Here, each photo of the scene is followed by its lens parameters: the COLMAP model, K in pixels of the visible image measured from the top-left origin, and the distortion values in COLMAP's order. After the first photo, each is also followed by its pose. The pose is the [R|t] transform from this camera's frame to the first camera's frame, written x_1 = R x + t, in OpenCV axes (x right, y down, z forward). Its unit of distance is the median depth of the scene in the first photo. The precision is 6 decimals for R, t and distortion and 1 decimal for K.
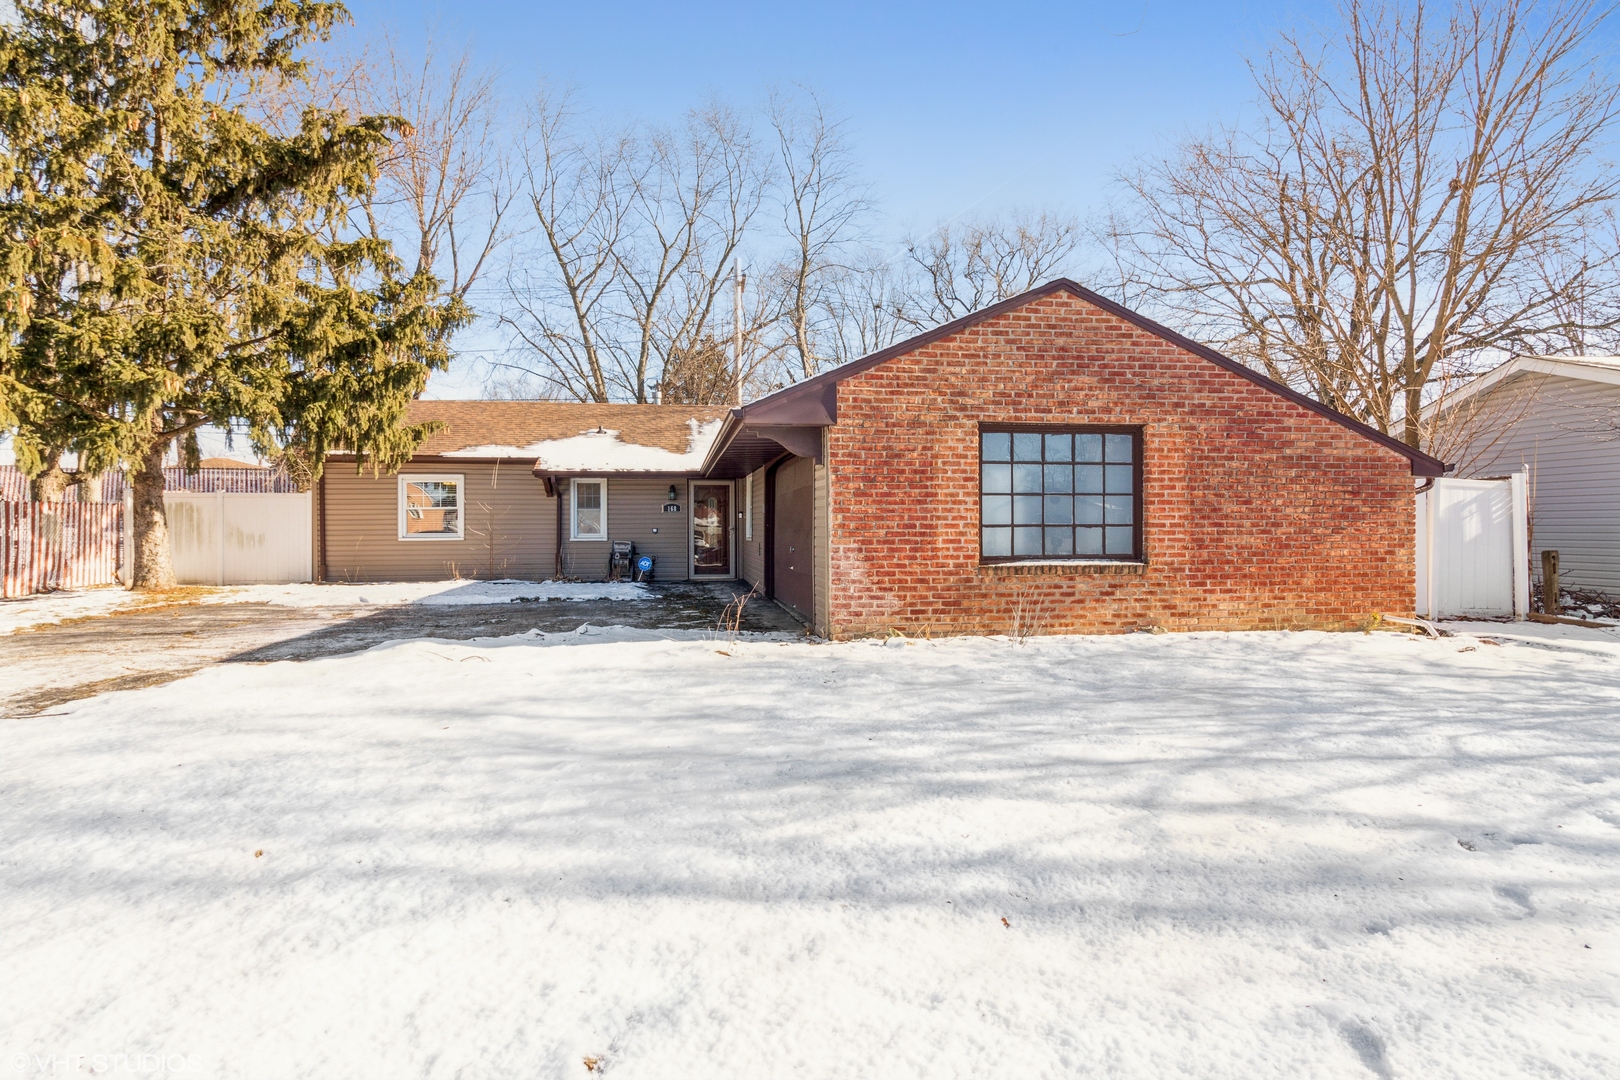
lens RADIAL K [[845.2, 0, 810.0], [0, 845.2, 540.0], [0, 0, 1]] dist [-0.000230, 0.000403]
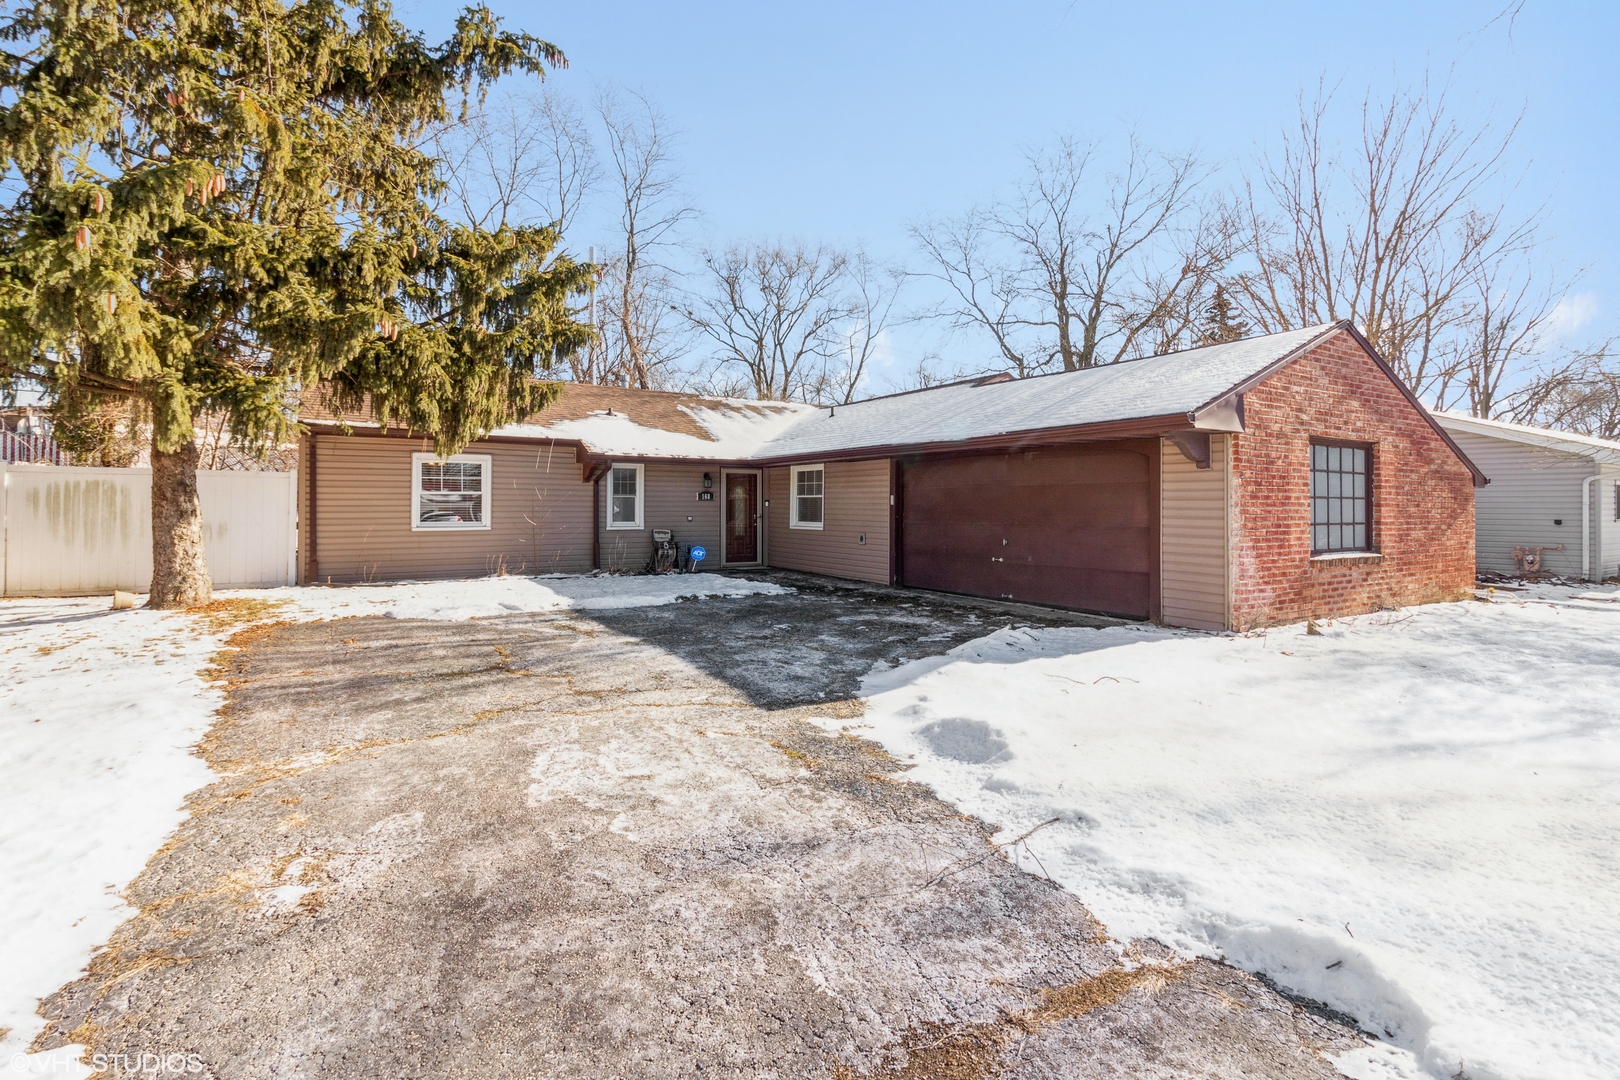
lens RADIAL K [[757.4, 0, 804.2], [0, 757.4, 514.0], [0, 0, 1]] dist [-0.000070, -0.000311]
pose [[0.922604, 0.003836, 0.385730, -0.423969], [-0.001553, 0.999979, -0.006230, -0.012346], [-0.385746, 0.005149, 0.922591, 0.158424]]
